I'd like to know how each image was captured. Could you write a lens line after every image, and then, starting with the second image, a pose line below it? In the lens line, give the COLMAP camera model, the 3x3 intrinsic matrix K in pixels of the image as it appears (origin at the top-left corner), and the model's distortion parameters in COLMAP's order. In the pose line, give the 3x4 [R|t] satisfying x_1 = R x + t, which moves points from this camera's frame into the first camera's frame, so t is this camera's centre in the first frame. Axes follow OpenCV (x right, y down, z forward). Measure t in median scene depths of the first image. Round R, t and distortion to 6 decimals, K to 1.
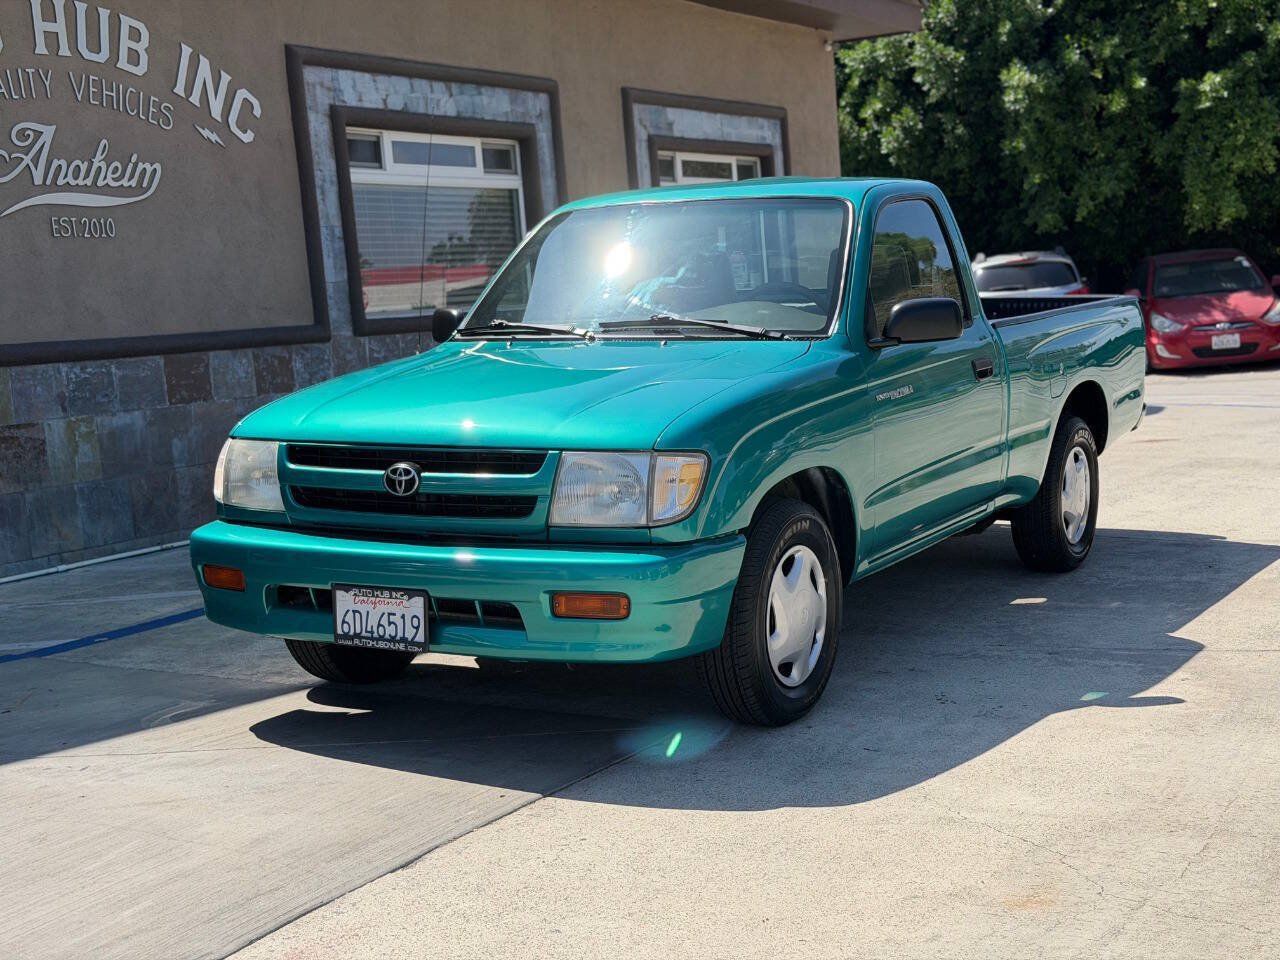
lens RADIAL K [[1786.2, 0, 643.6], [0, 1786.2, 481.1], [0, 0, 1]] dist [0.228636, -0.547993]
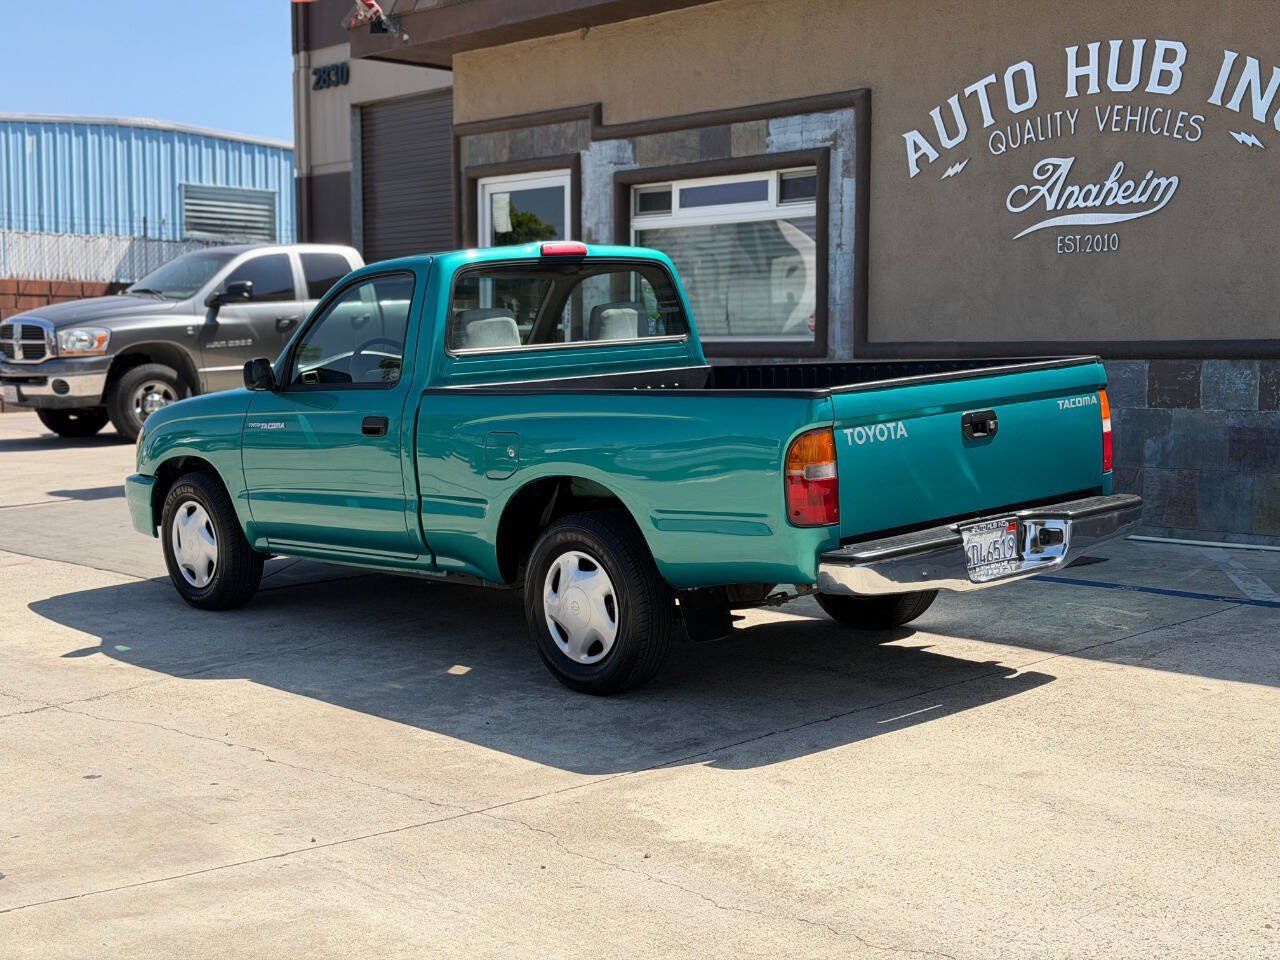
lens RADIAL K [[1786.2, 0, 643.6], [0, 1786.2, 481.1], [0, 0, 1]] dist [0.228636, -0.547993]
pose [[-0.300472, 0.145358, -0.942649, 0.819064], [-0.068964, 0.982421, 0.173474, -0.160559], [0.951294, 0.117133, -0.285165, 1.011552]]
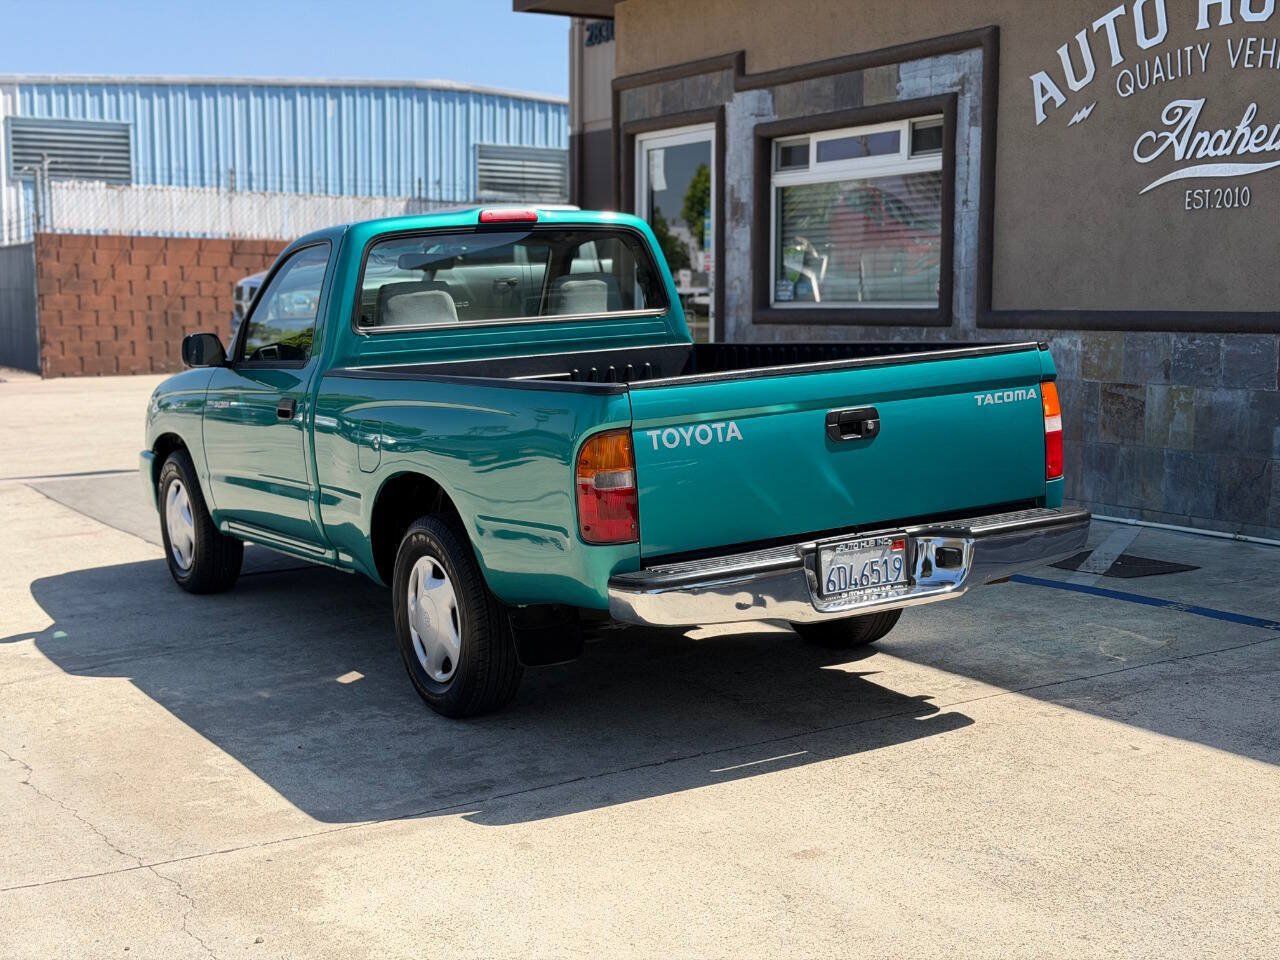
lens RADIAL K [[1787.9, 0, 642.1], [0, 1787.9, 464.6], [0, 0, 1]] dist [0.221162, -0.493240]
pose [[-0.493110, 0.153516, -0.856315, 0.673045], [-0.048127, 0.977986, 0.203043, -0.172767], [0.868634, 0.141334, -0.474867, 1.145326]]
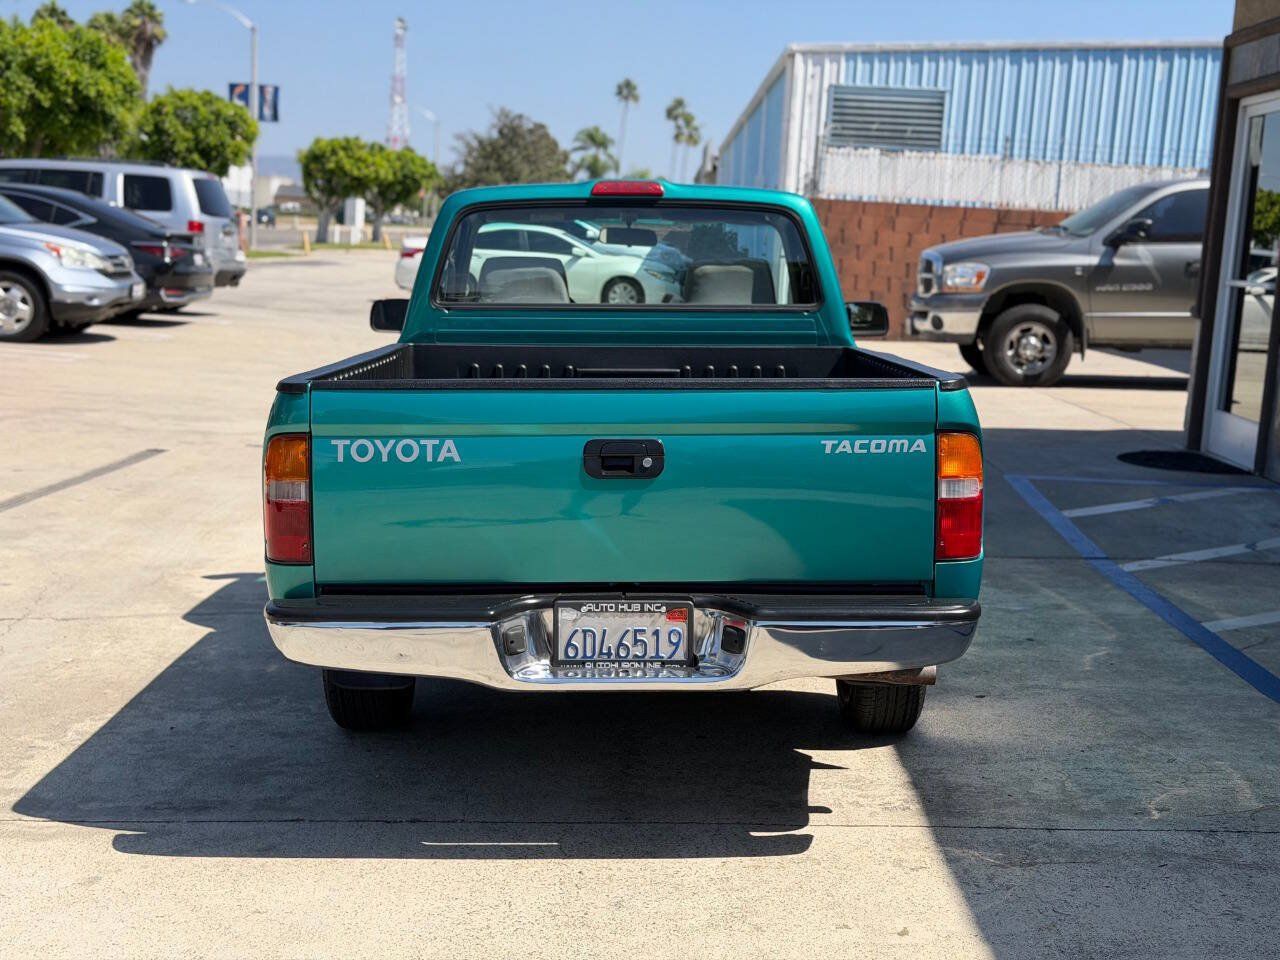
lens RADIAL K [[1786.2, 0, 643.6], [0, 1786.2, 481.1], [0, 0, 1]] dist [0.228636, -0.547993]
pose [[-0.866027, 0.090971, -0.491652, 0.385346], [-0.041819, 0.966685, 0.252530, -0.183545], [0.498245, 0.239258, -0.833371, 1.312391]]
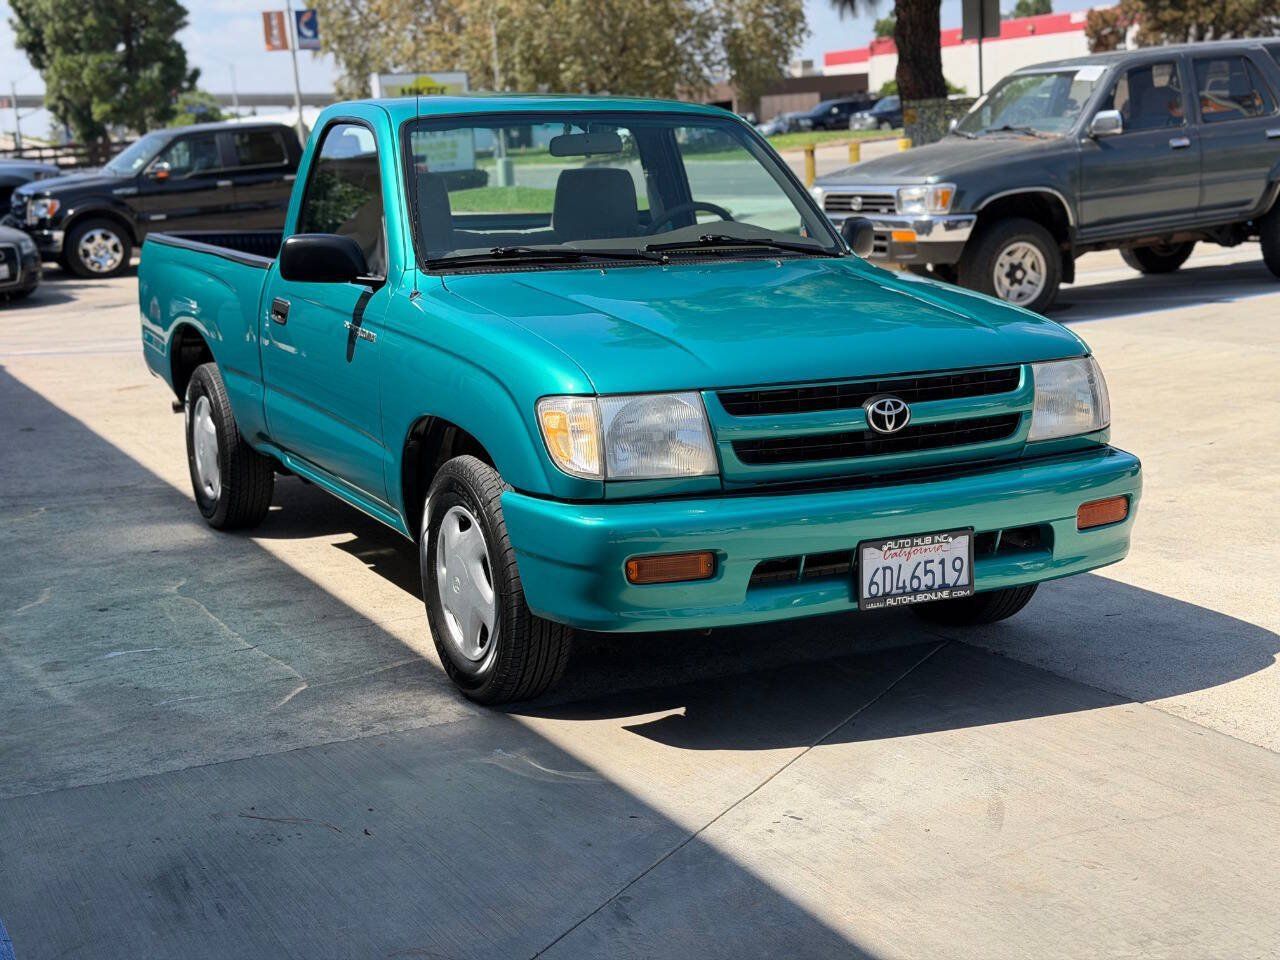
lens RADIAL K [[1786.2, 0, 643.6], [0, 1786.2, 481.1], [0, 0, 1]] dist [0.228636, -0.547993]
pose [[0.545806, -0.123164, 0.828810, -0.490429], [0.105121, 0.991388, 0.078096, -0.026128], [-0.831291, 0.044500, 0.554053, 0.316795]]
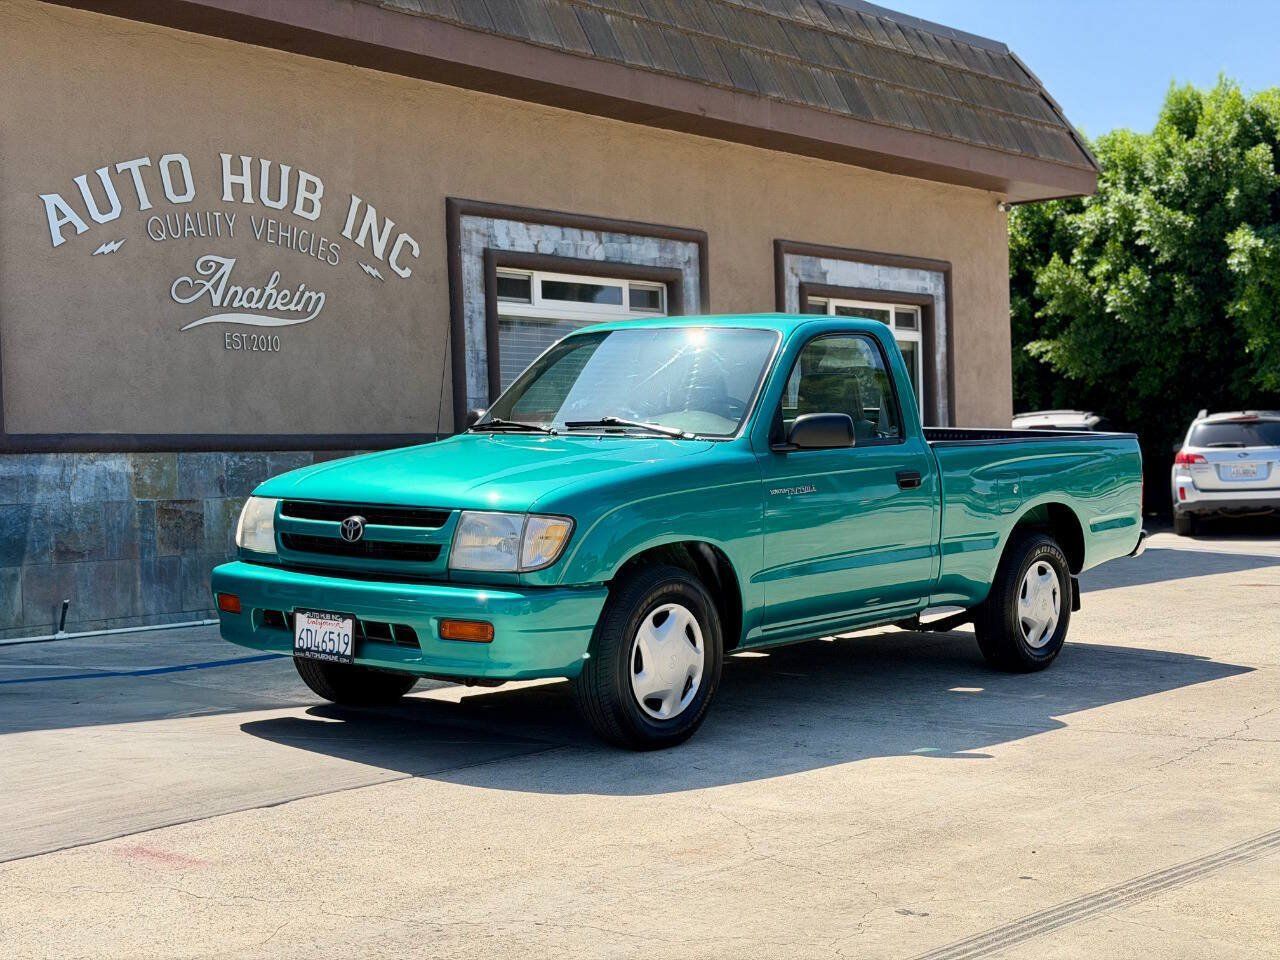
lens RADIAL K [[1786.2, 0, 643.6], [0, 1786.2, 481.1], [0, 0, 1]] dist [0.228636, -0.547993]
pose [[0.983440, 0.048566, -0.174608, 0.152017], [-0.062635, 0.995139, -0.075989, 0.025630], [0.170069, 0.085668, 0.981701, -0.117845]]
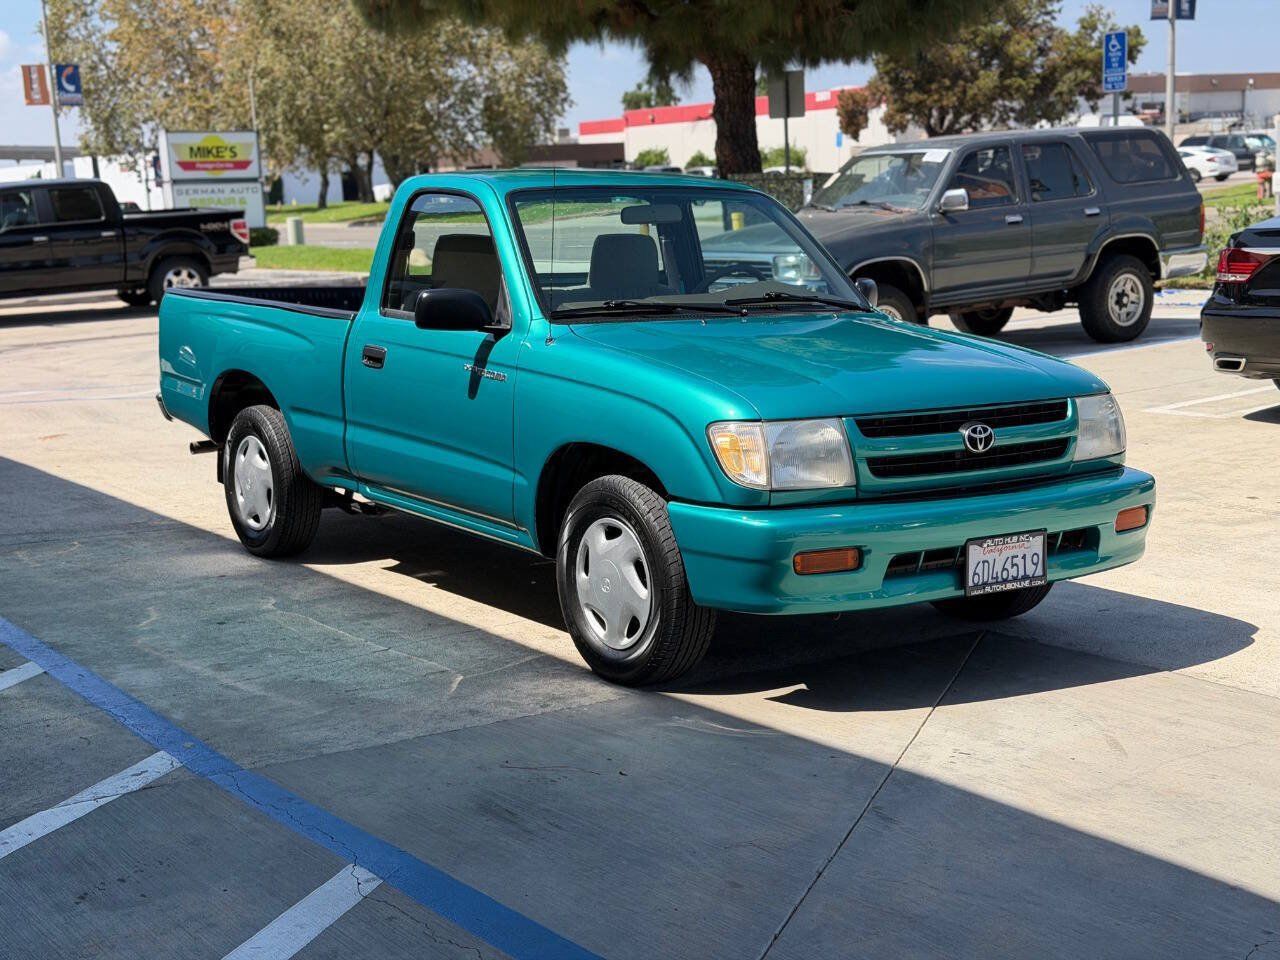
lens RADIAL K [[1786.2, 0, 643.6], [0, 1786.2, 481.1], [0, 0, 1]] dist [0.228636, -0.547993]
pose [[0.420904, -0.096958, 0.901909, -0.630497], [0.102769, 0.992967, 0.058786, -0.031121], [-0.901265, 0.067945, 0.427908, 0.372760]]
